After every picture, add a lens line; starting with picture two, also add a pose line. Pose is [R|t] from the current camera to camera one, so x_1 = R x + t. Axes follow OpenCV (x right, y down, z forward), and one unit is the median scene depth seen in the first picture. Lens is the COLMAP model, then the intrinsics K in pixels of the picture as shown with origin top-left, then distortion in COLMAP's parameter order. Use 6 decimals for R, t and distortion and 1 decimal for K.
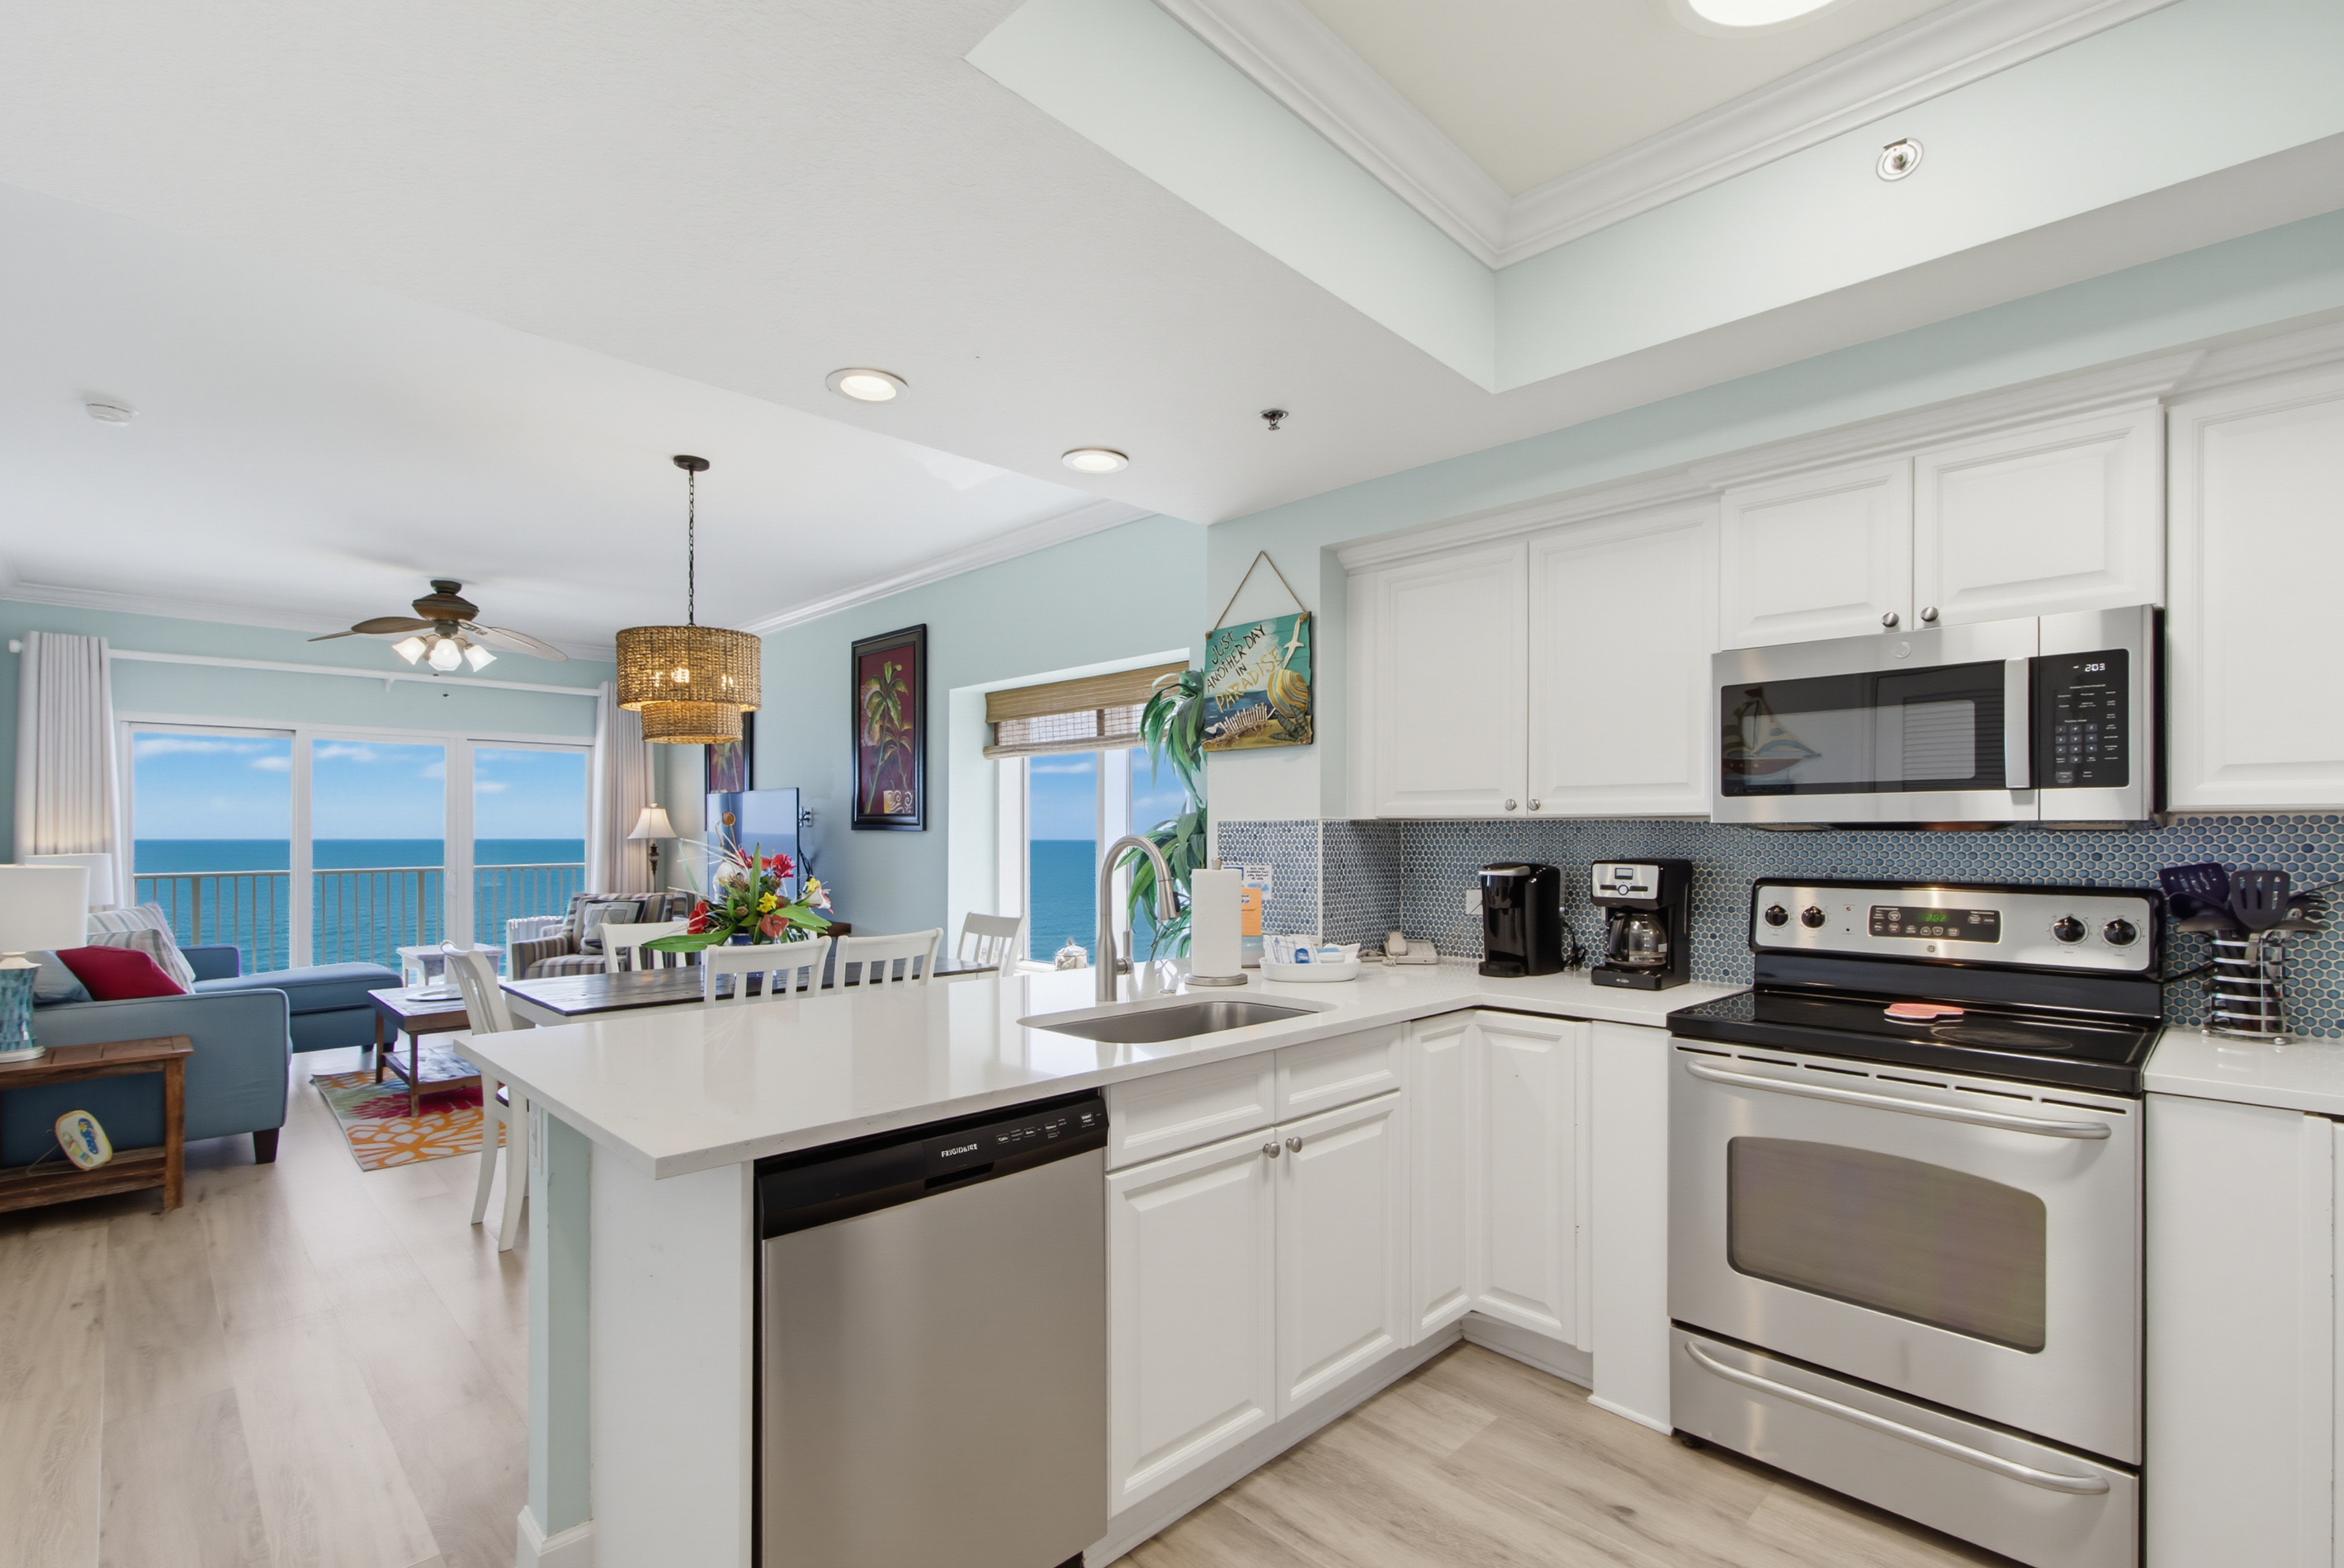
lens RADIAL K [[1062.0, 0, 1160.6], [0, 1062.0, 836.5], [0, 0, 1]] dist [-0.003250, -0.000357]
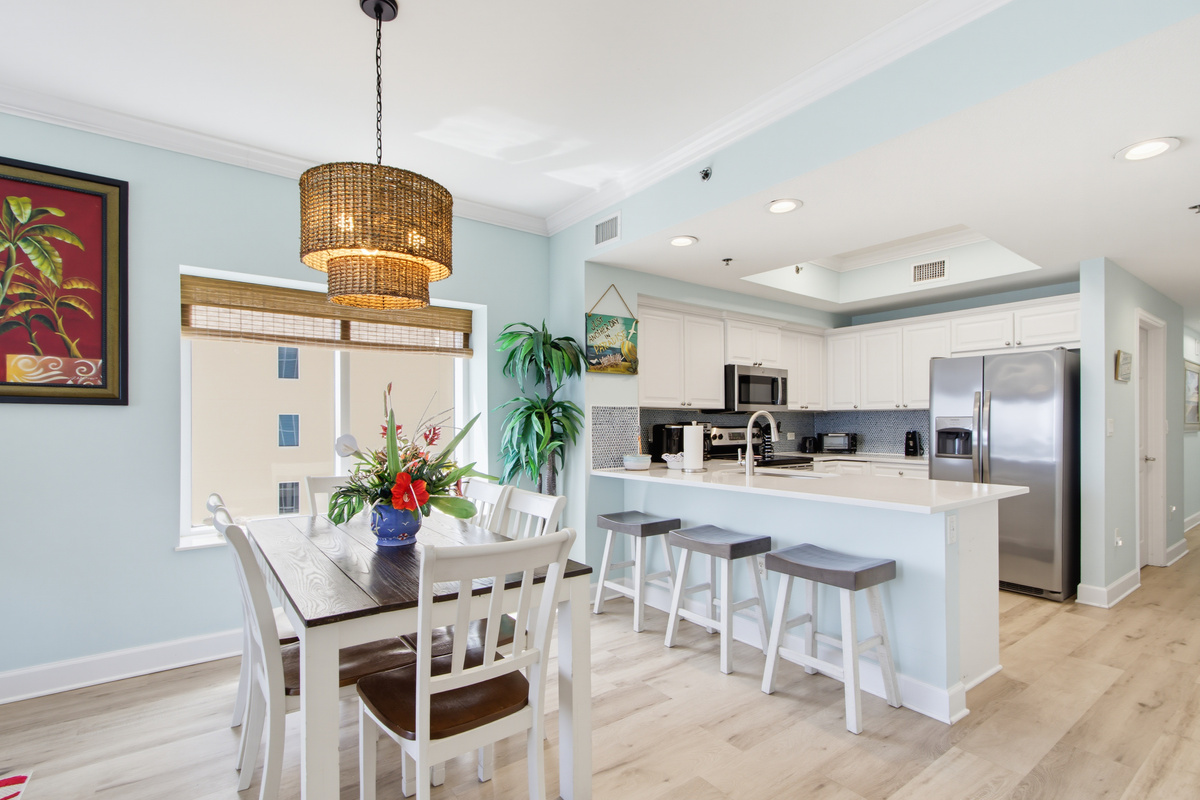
lens RADIAL K [[556.4, 0, 592.7], [0, 556.4, 422.8], [0, 0, 1]] dist [0.002348, 0.000180]
pose [[0.146424, -0.000179, 0.989222, -0.955034], [0.006548, 0.999978, -0.000789, 0.018296], [-0.989200, 0.006593, 0.146422, 0.785223]]
